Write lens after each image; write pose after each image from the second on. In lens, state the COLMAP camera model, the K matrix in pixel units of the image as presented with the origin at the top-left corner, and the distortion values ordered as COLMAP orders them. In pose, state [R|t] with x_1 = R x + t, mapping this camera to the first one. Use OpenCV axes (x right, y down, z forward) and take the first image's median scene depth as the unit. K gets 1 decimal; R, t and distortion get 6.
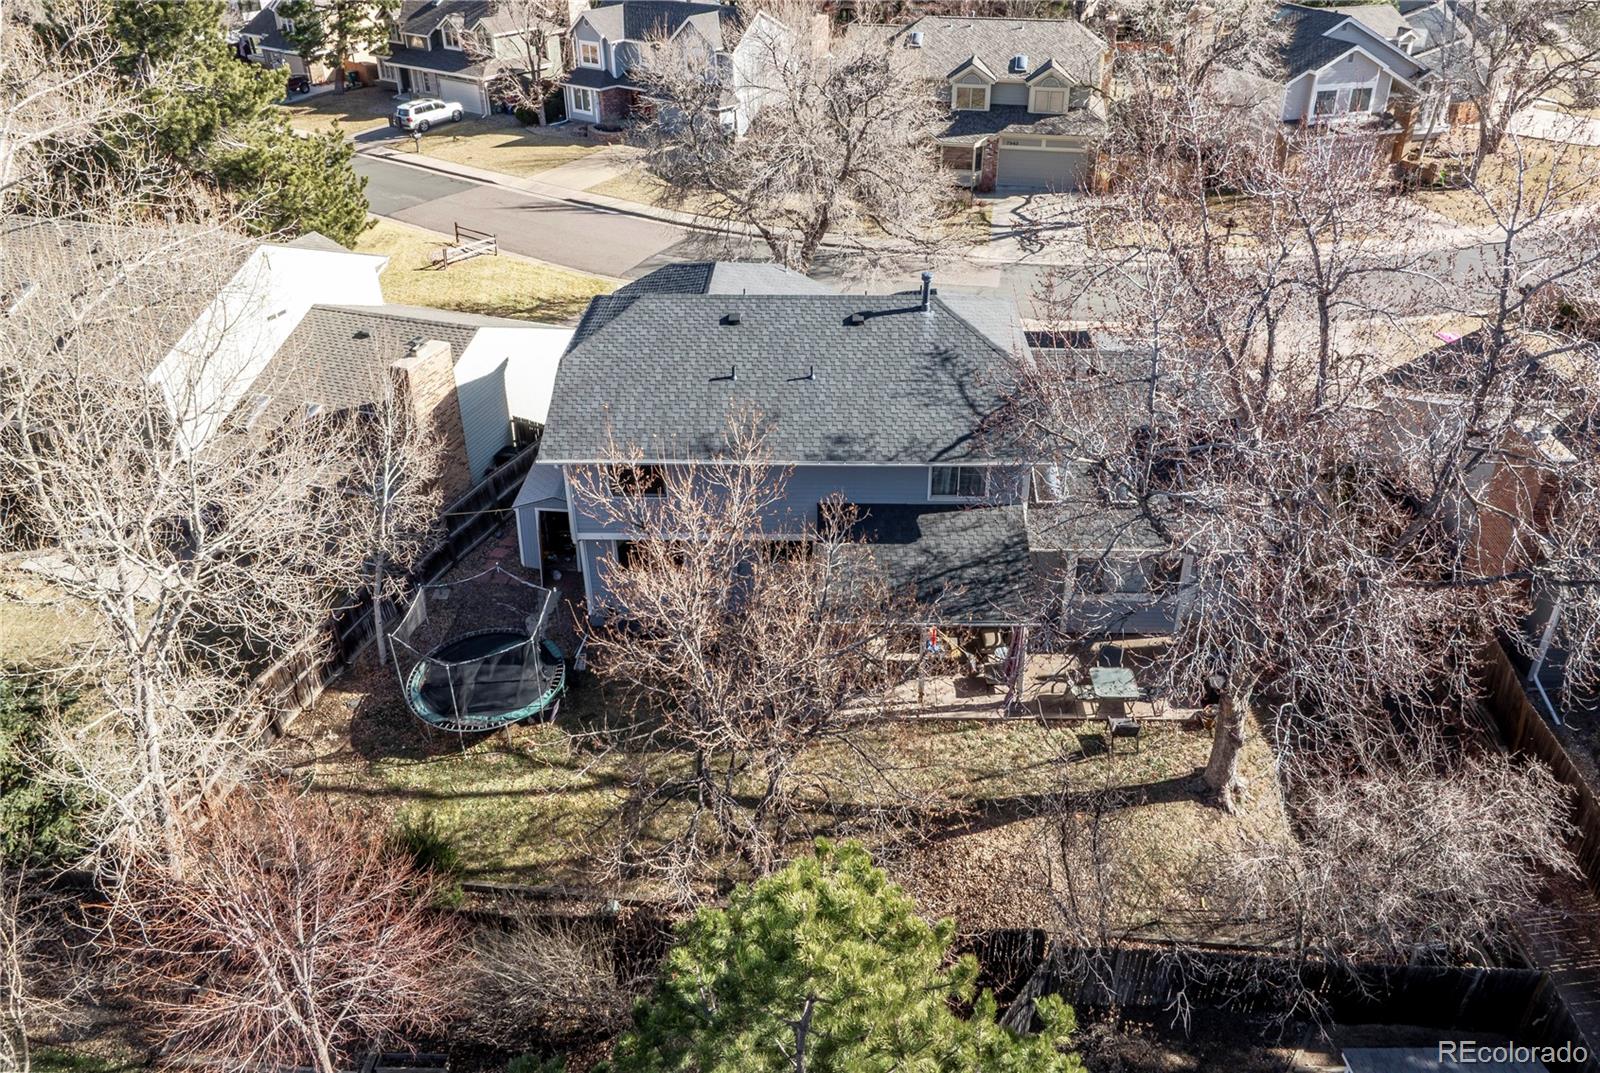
lens RADIAL K [[1141.7, 0, 799.2], [0, 1141.7, 532.3], [0, 0, 1]] dist [0.002731, -0.015848]
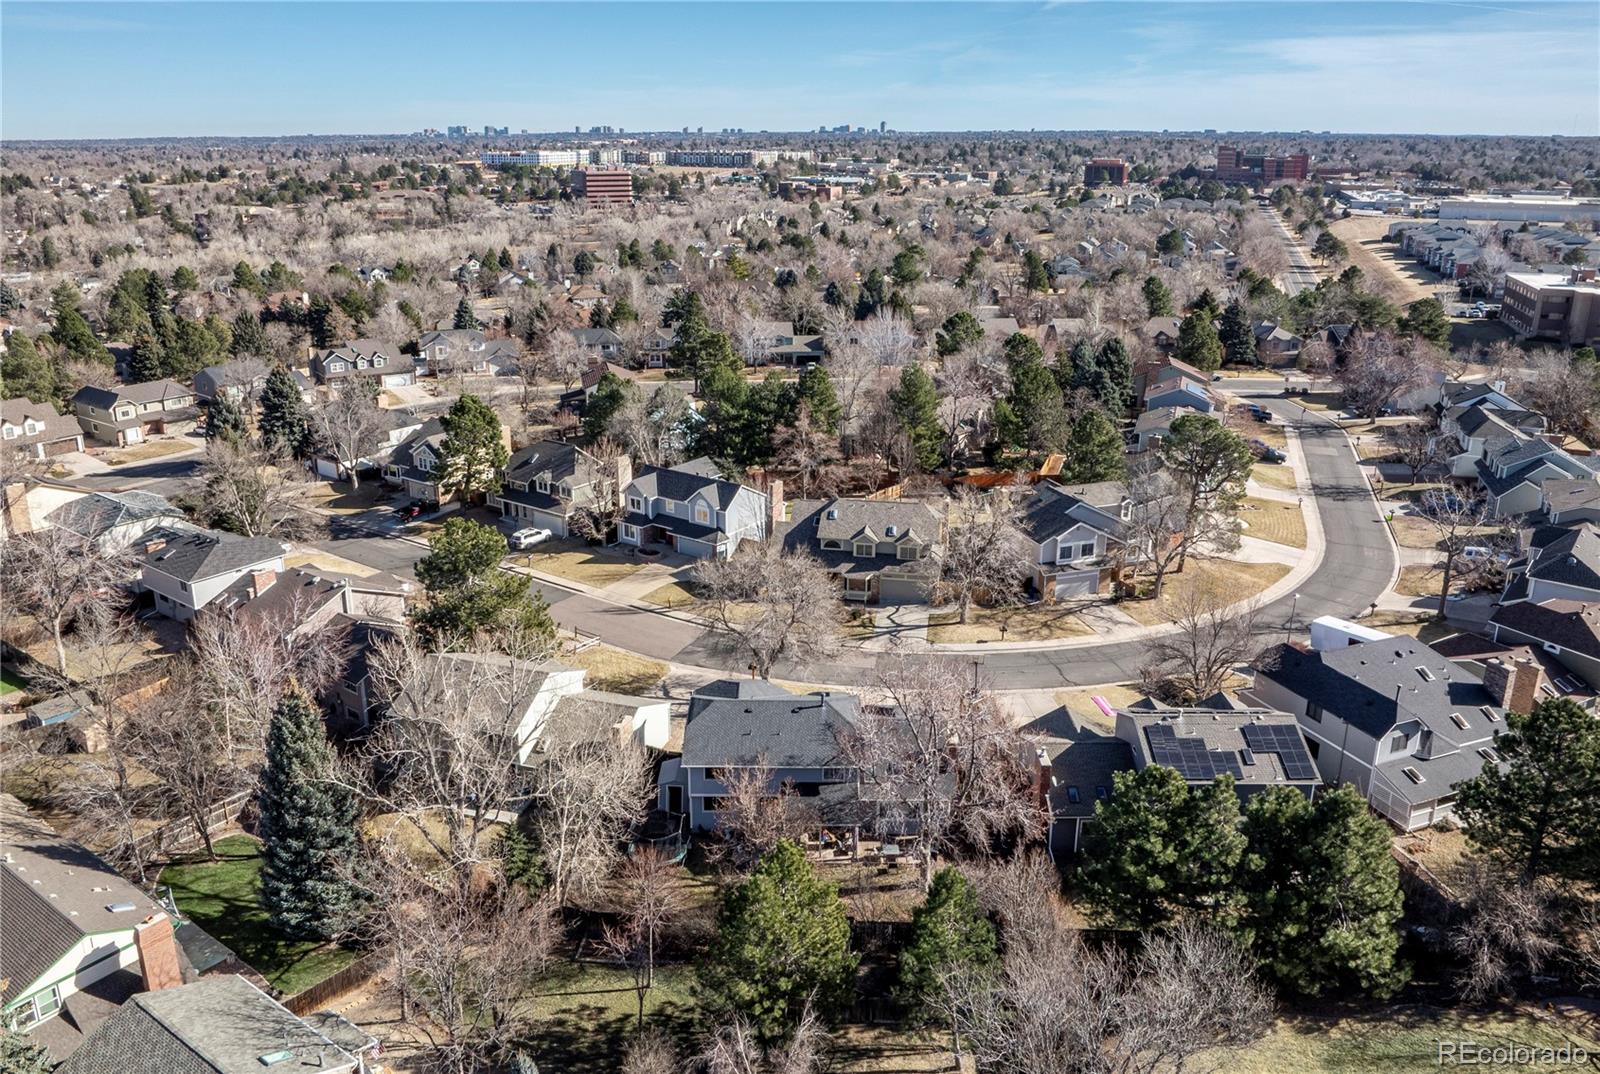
lens RADIAL K [[1141.7, 0, 798.9], [0, 1141.7, 523.4], [0, 0, 1]] dist [0.002731, -0.015848]
pose [[0.999054, 0.008340, 0.042682, -0.025398], [0.002946, 0.966209, -0.257743, 0.031874], [-0.043390, 0.257625, 0.965270, -0.706054]]
